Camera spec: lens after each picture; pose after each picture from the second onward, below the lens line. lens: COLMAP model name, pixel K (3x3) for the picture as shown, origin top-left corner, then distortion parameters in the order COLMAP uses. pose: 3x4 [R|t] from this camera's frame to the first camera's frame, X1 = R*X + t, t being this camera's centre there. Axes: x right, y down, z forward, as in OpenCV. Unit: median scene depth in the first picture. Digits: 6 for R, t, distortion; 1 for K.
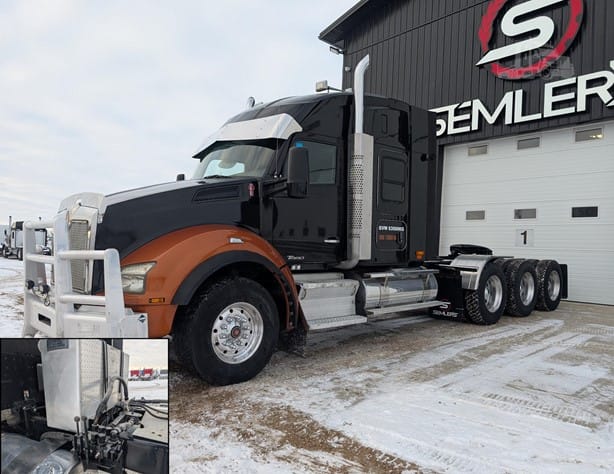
lens RADIAL K [[440.0, 0, 305.9], [0, 440.0, 242.8], [0, 0, 1]] dist [0.002676, -0.004728]
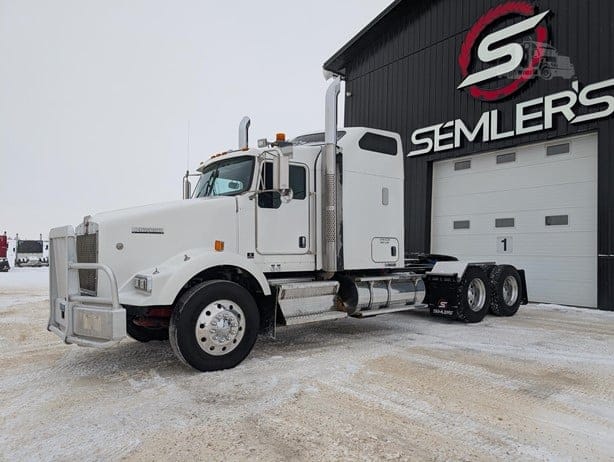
lens RADIAL K [[437.6, 0, 301.6], [0, 437.6, 231.6], [0, 0, 1]] dist [0.023498, -0.021215]
pose [[0.994328, -0.016499, -0.105066, 0.114682], [0.011726, 0.998878, -0.045883, -0.000406], [0.105705, 0.044391, 0.993406, -0.123352]]
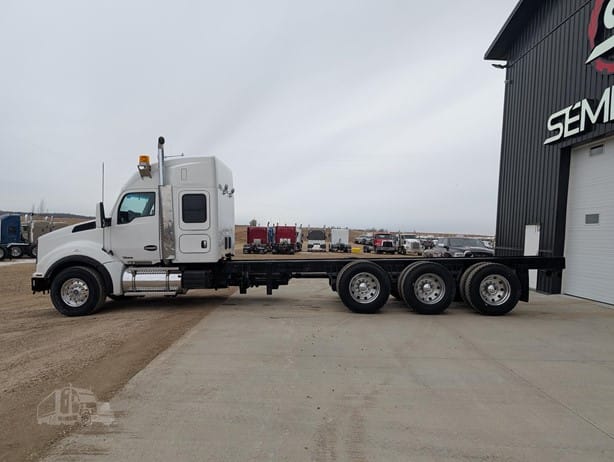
lens RADIAL K [[437.6, 0, 311.8], [0, 437.6, 227.4], [0, 0, 1]] dist [0.023498, -0.021215]
pose [[0.716272, -0.015333, -0.697652, 0.658609], [-0.003162, 0.999677, -0.025218, -0.019487], [0.697814, 0.020268, 0.715993, -0.107690]]
